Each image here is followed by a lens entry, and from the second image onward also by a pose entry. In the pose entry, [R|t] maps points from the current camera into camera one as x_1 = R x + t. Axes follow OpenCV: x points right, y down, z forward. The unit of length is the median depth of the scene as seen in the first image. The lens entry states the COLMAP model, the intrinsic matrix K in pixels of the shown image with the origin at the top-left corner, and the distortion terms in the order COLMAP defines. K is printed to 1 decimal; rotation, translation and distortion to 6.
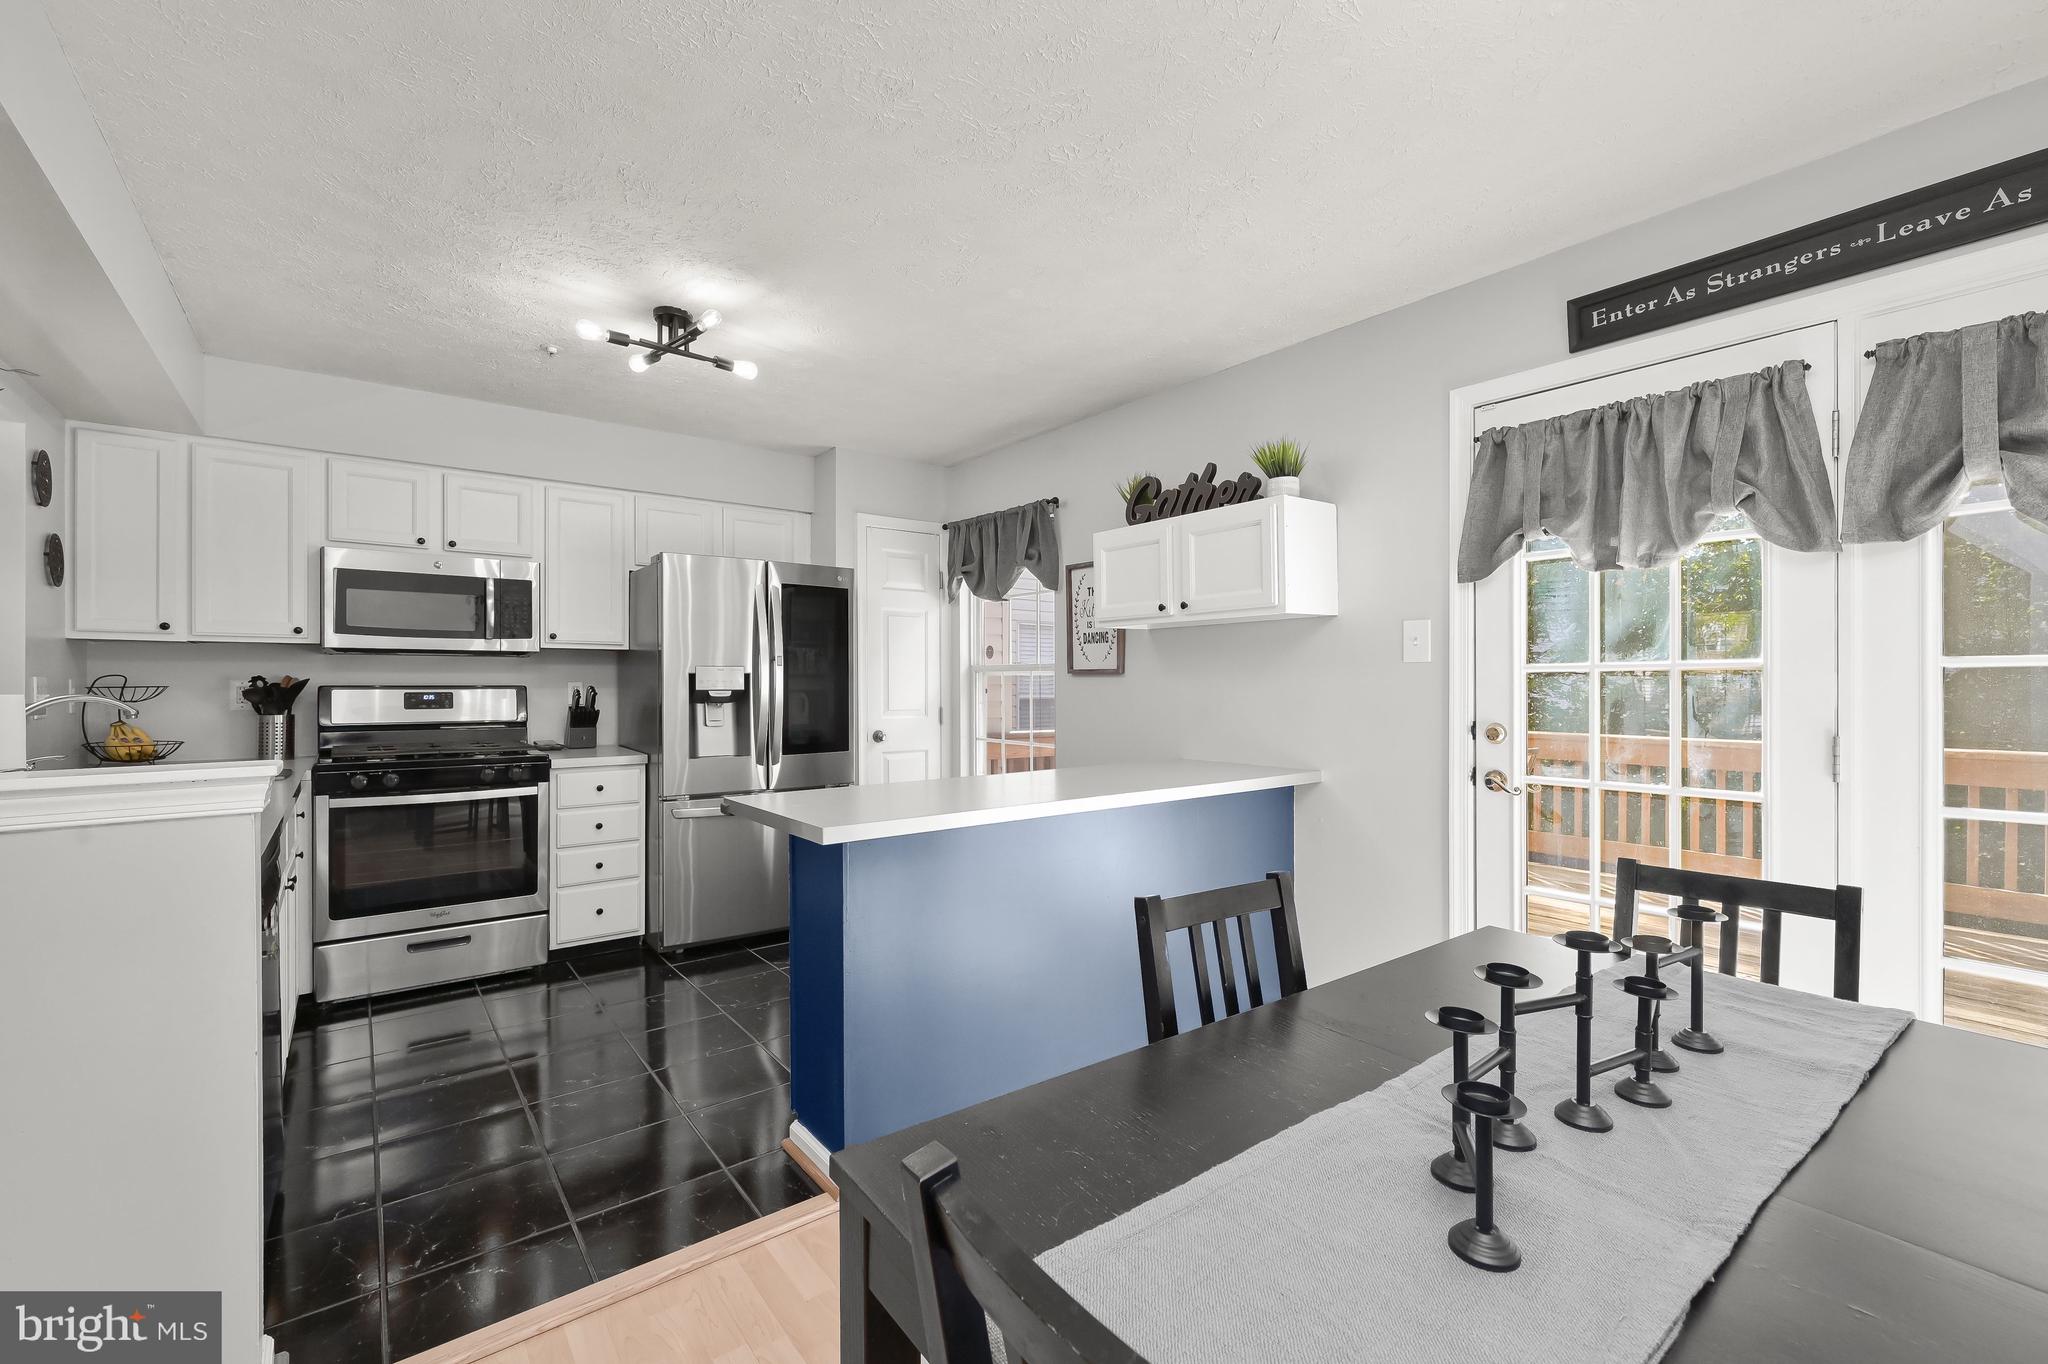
lens RADIAL K [[860.6, 0, 1032.1], [0, 860.6, 685.1], [0, 0, 1]] dist [-0.000411, -0.000376]
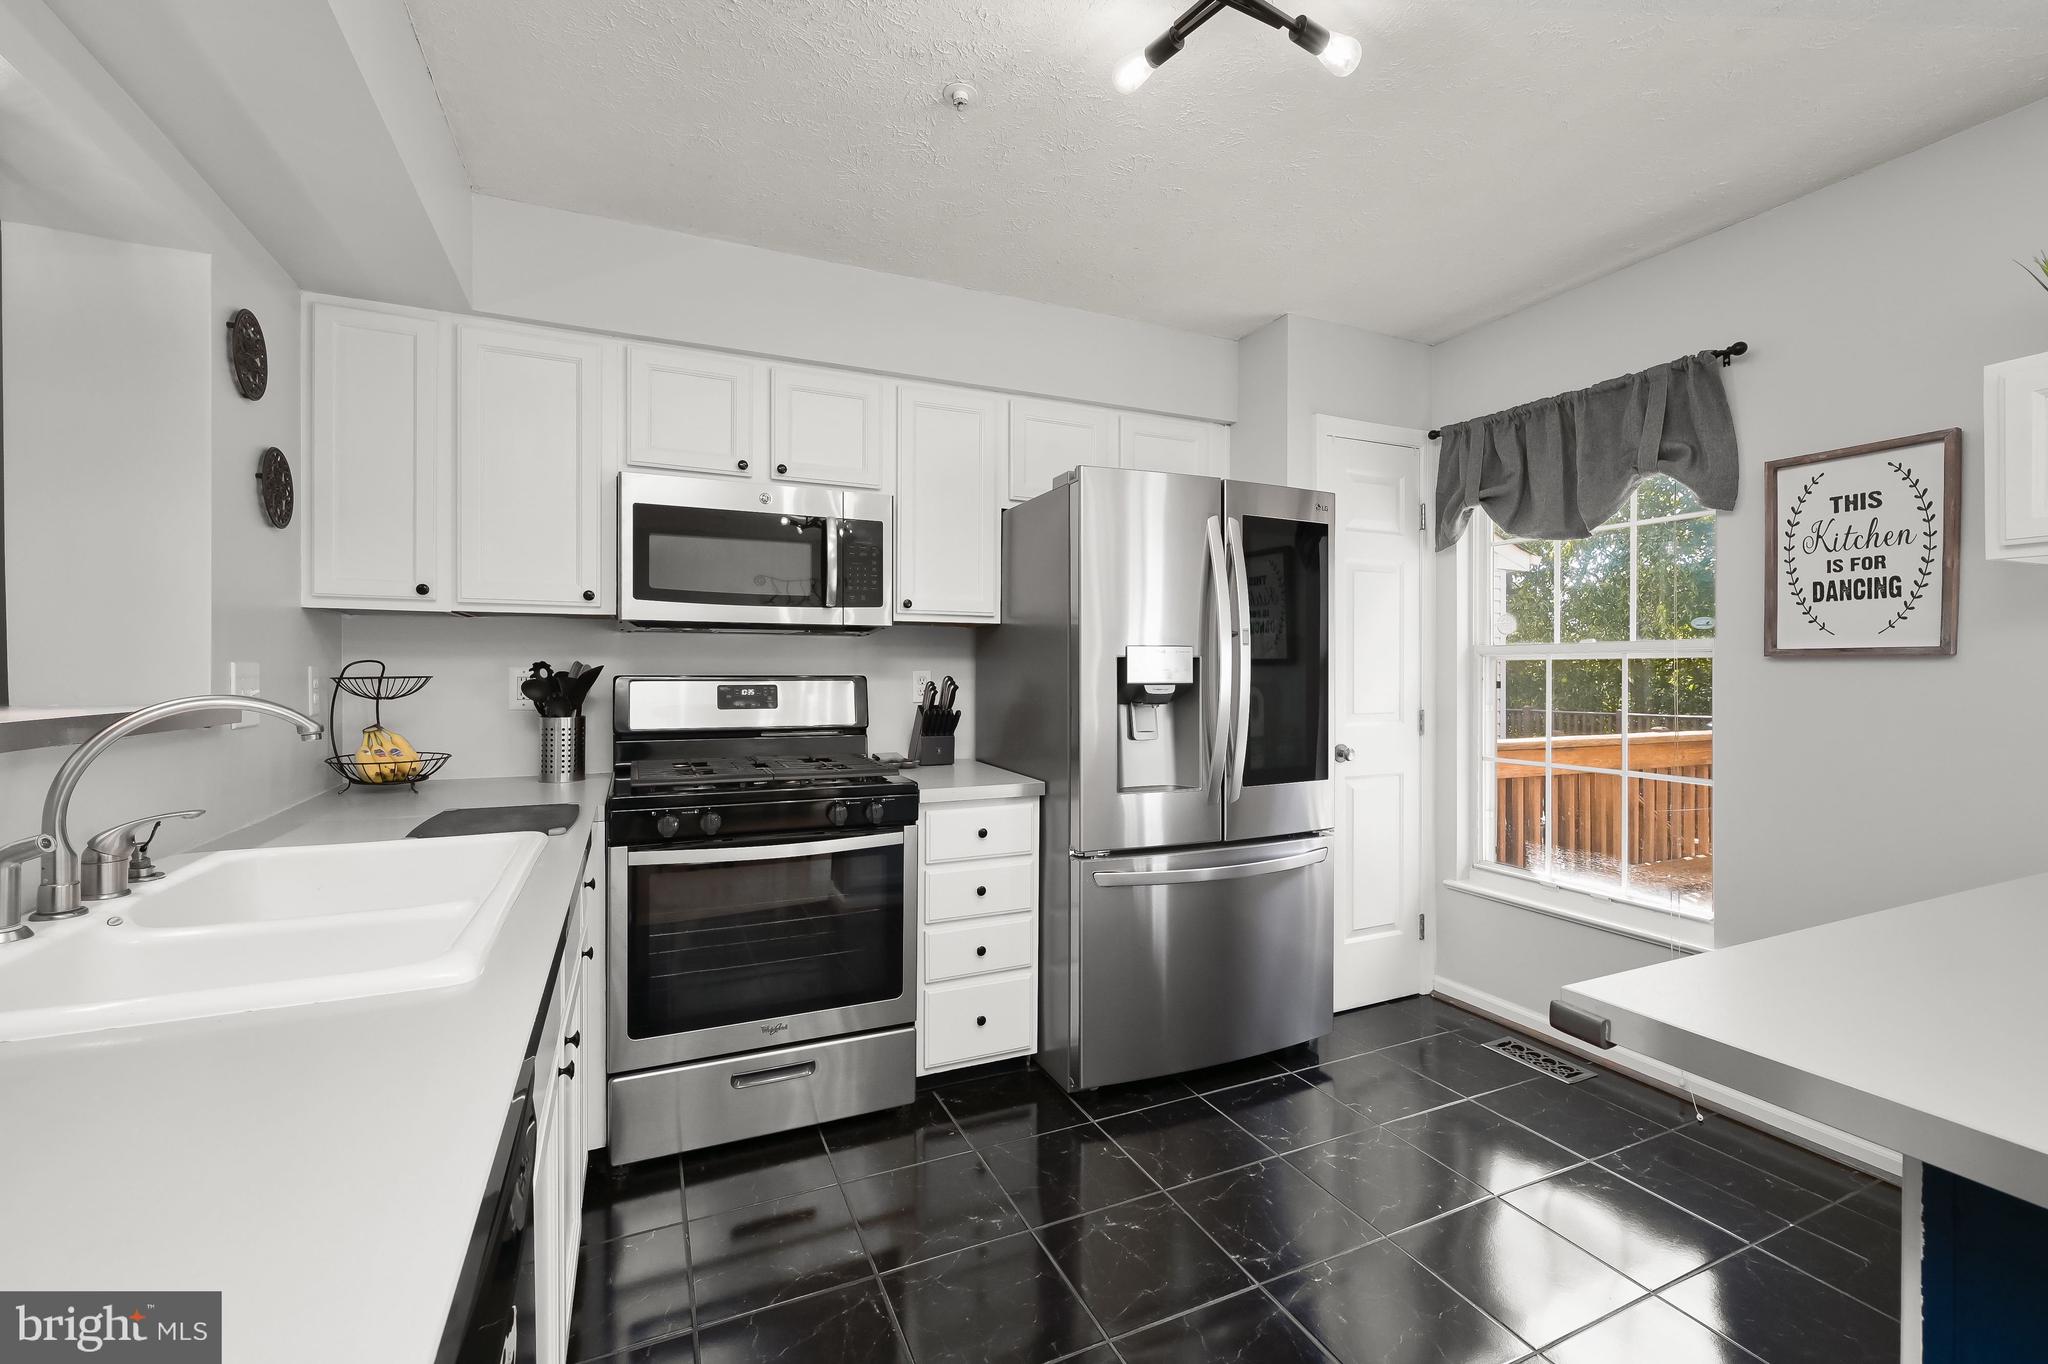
lens RADIAL K [[856.8, 0, 1030.2], [0, 856.8, 676.4], [0, 0, 1]] dist [-0.001900, -0.000203]
pose [[0.971454, 0.002497, -0.237214, -0.323129], [-0.001710, 0.999992, 0.003526, -0.001925], [0.237221, -0.003019, 0.971451, 0.388653]]
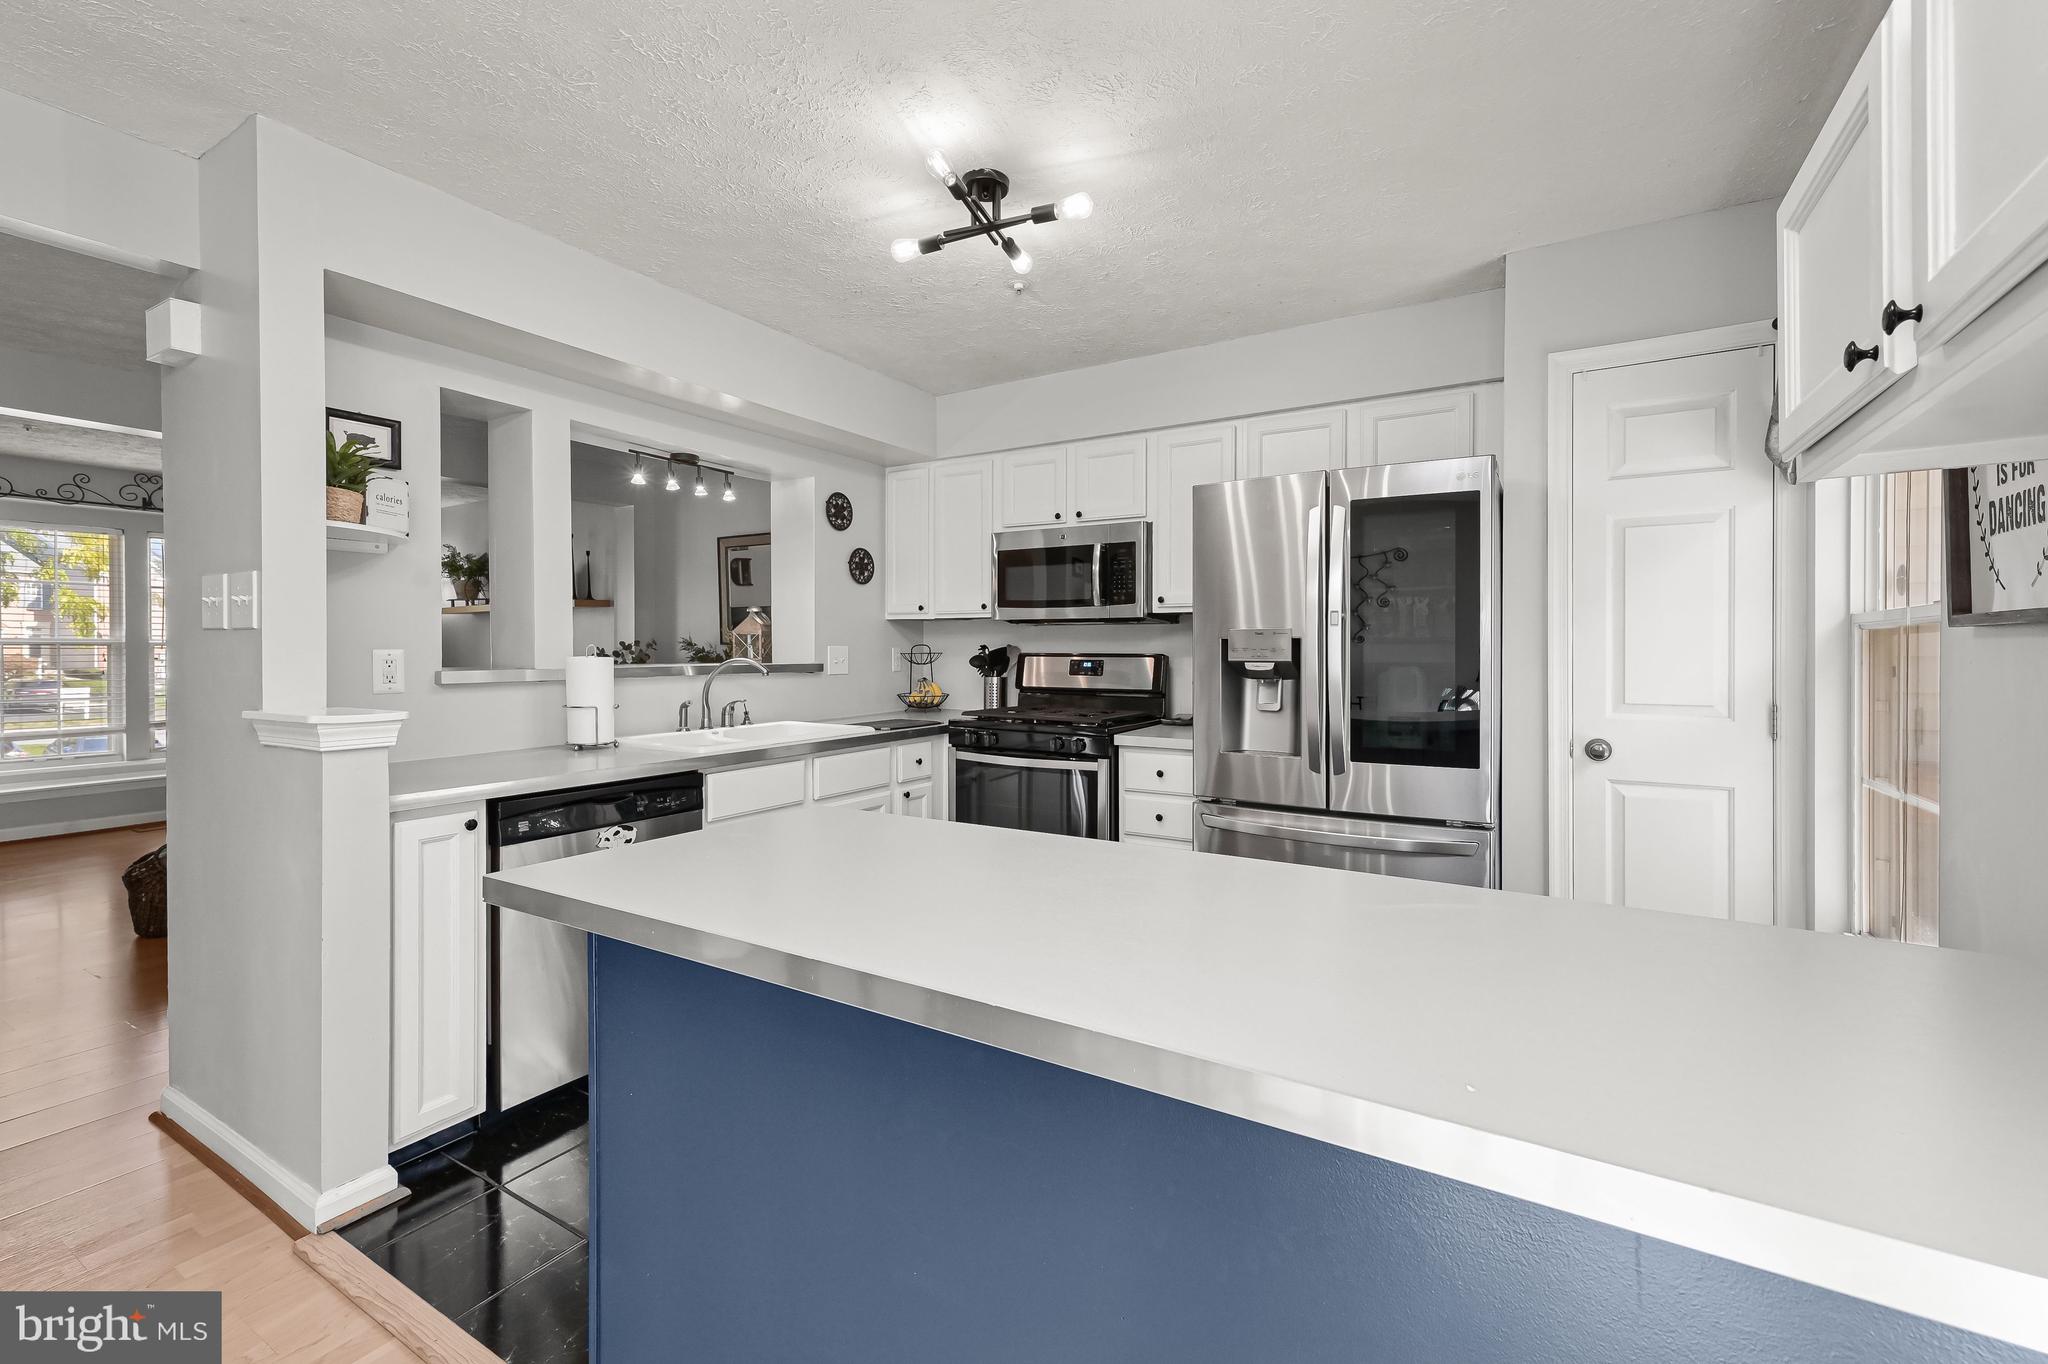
lens RADIAL K [[857.1, 0, 1034.5], [0, 857.1, 656.6], [0, 0, 1]] dist [0.002099, 0.000285]
pose [[0.355240, 0.008250, -0.934739, 0.259821], [-0.004849, 0.999964, 0.006983, -0.002778], [0.934763, 0.002052, 0.355267, 0.597263]]
